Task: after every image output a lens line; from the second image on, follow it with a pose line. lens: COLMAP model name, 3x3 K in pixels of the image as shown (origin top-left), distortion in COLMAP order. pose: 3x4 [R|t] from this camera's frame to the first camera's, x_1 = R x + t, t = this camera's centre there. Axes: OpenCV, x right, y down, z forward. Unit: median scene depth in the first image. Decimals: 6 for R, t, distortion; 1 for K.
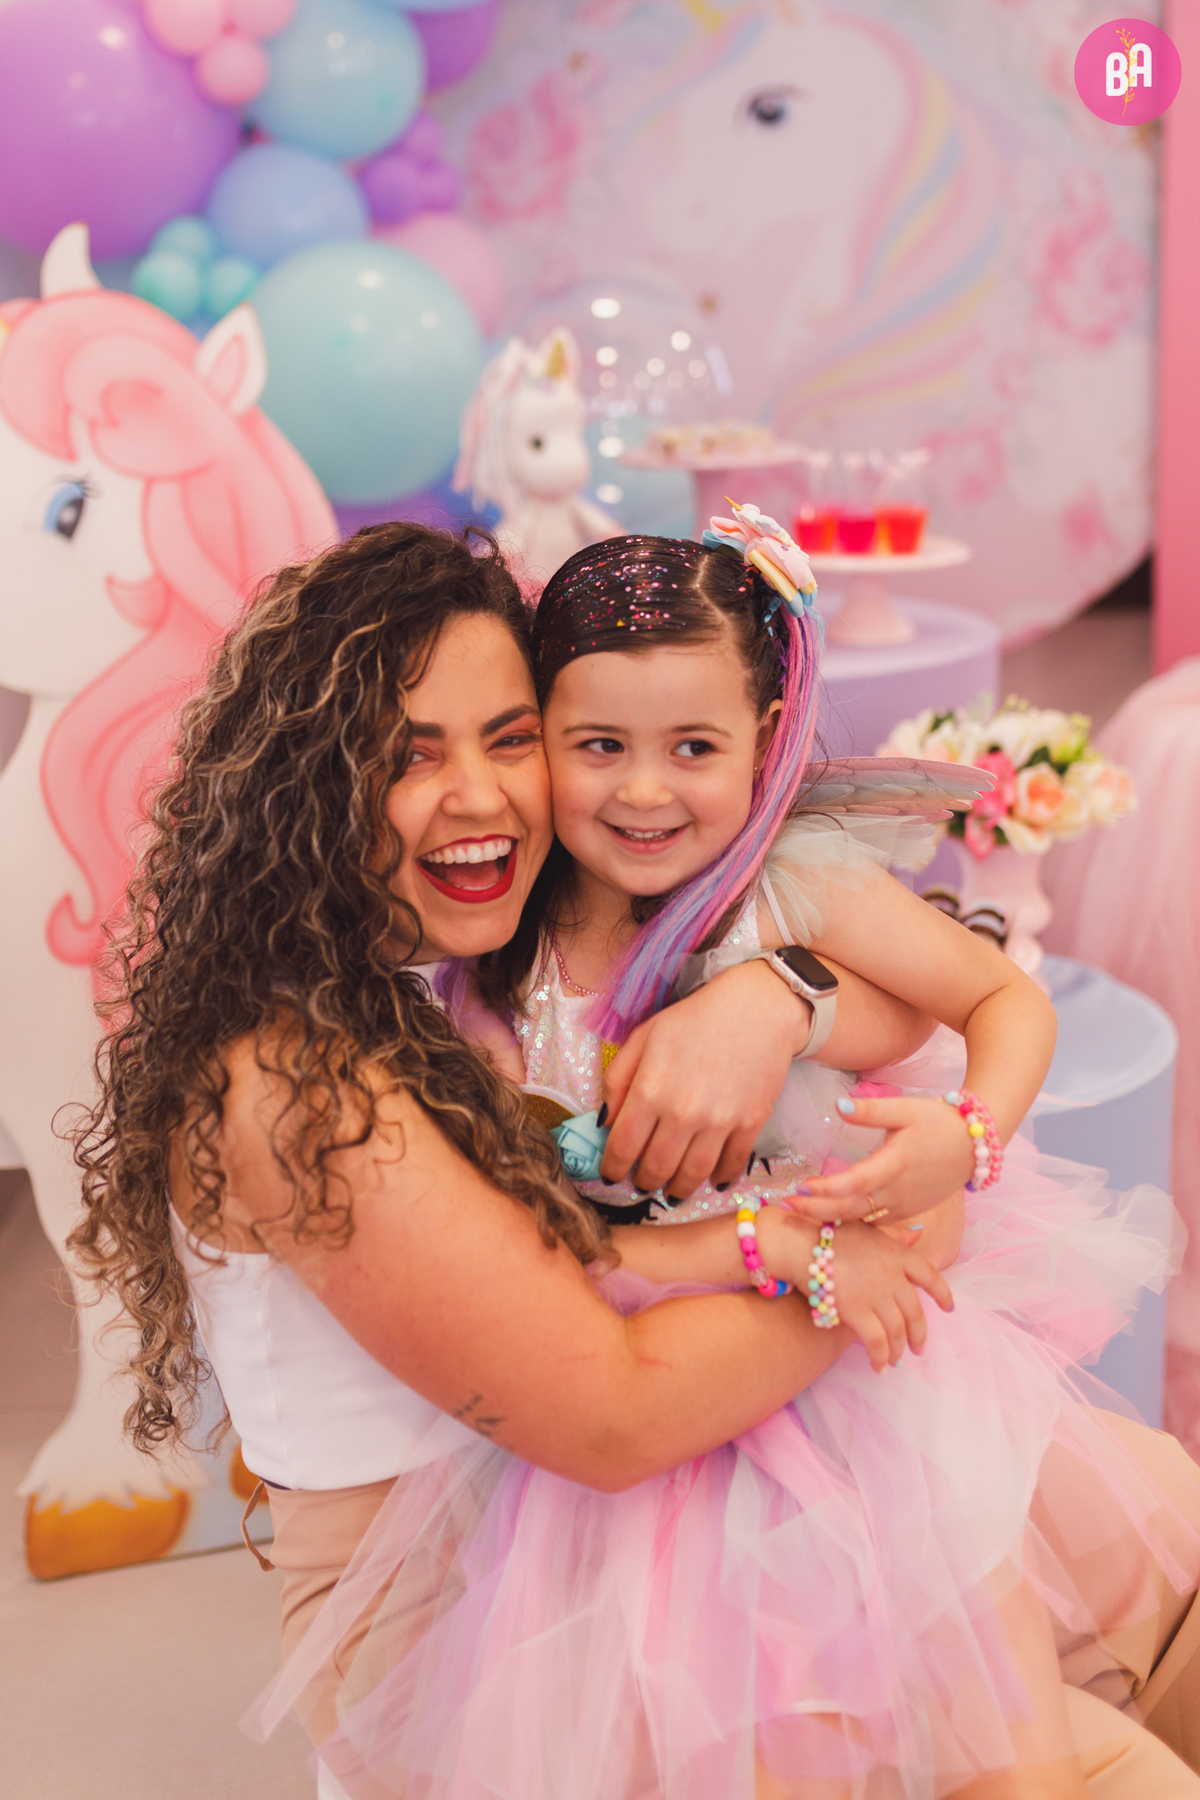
lens RADIAL K [[1921.8, 0, 602.8], [0, 1921.8, 781.7], [0, 0, 1]] dist [-0.006772, 0.004677]
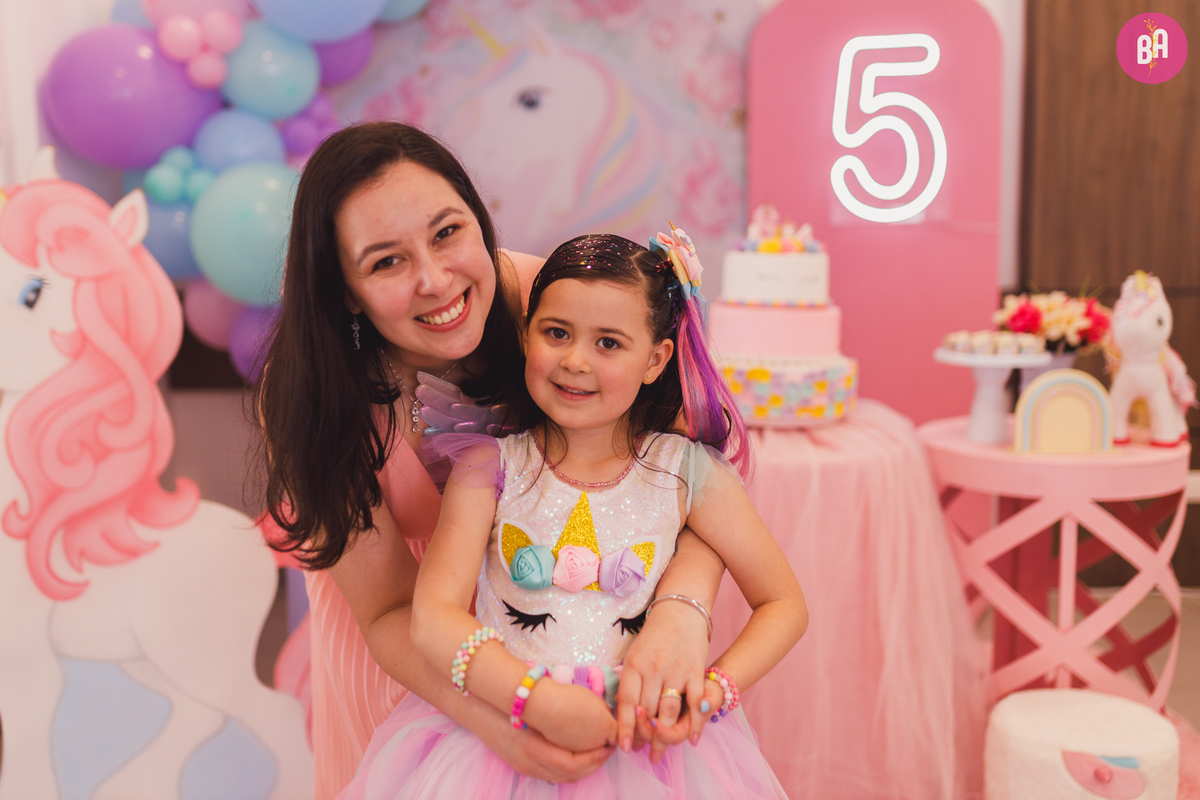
lens RADIAL K [[1220.0, 0, 603.5], [0, 1220.0, 371.5], [0, 0, 1]] dist [-0.002282, 0.014300]
pose [[0.999289, 0.034443, -0.015339, 0.256253], [-0.035987, 0.992659, -0.115467, 0.044158], [0.011249, 0.115937, 0.993193, -0.145862]]
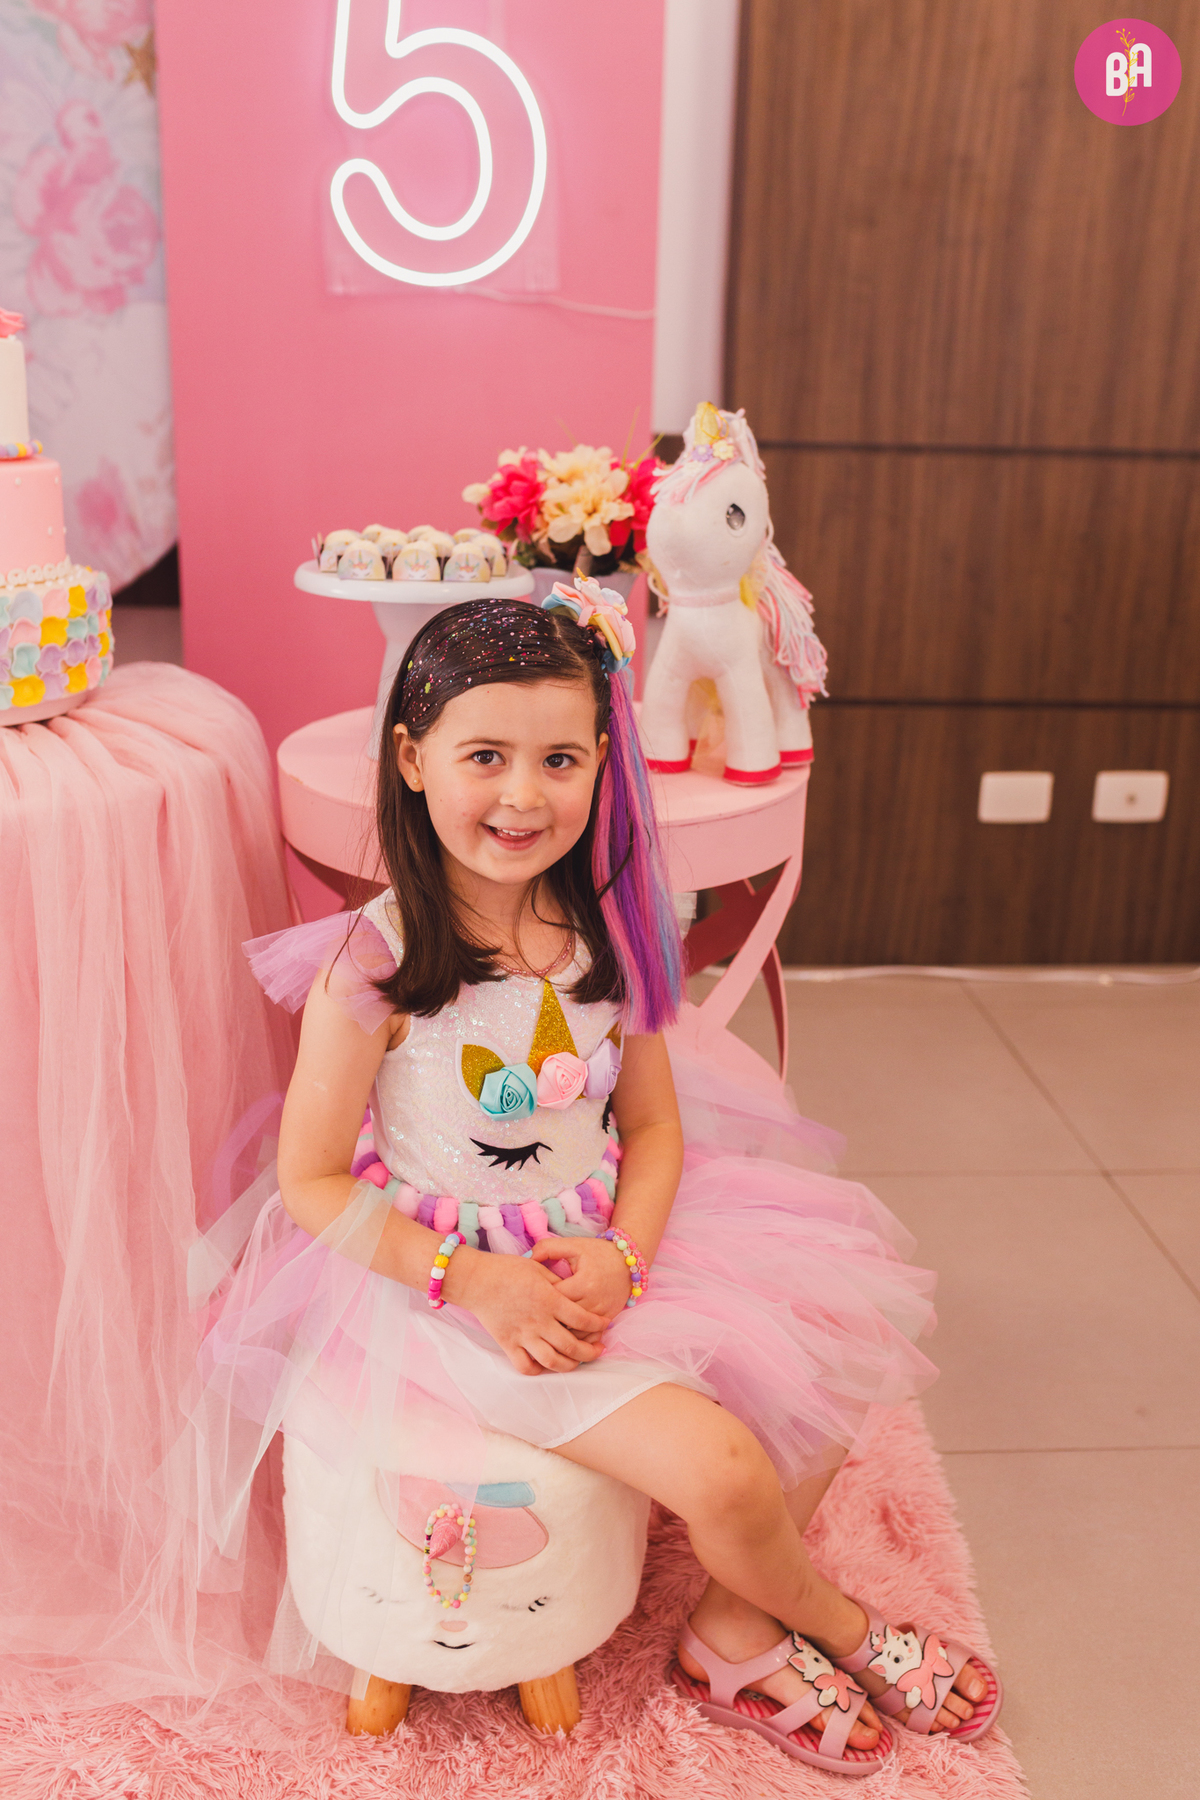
lens RADIAL K [[1706.1, 0, 600.0], [0, 1706.1, 900.0], [0, 0, 1]] dist [-0.001185, 0.008293]
pose [[0.995002, 0.042440, 0.090385, 0.619173], [-0.050020, 0.995267, 0.083319, -0.040631], [-0.086421, -0.087423, 0.992416, 0.228327]]
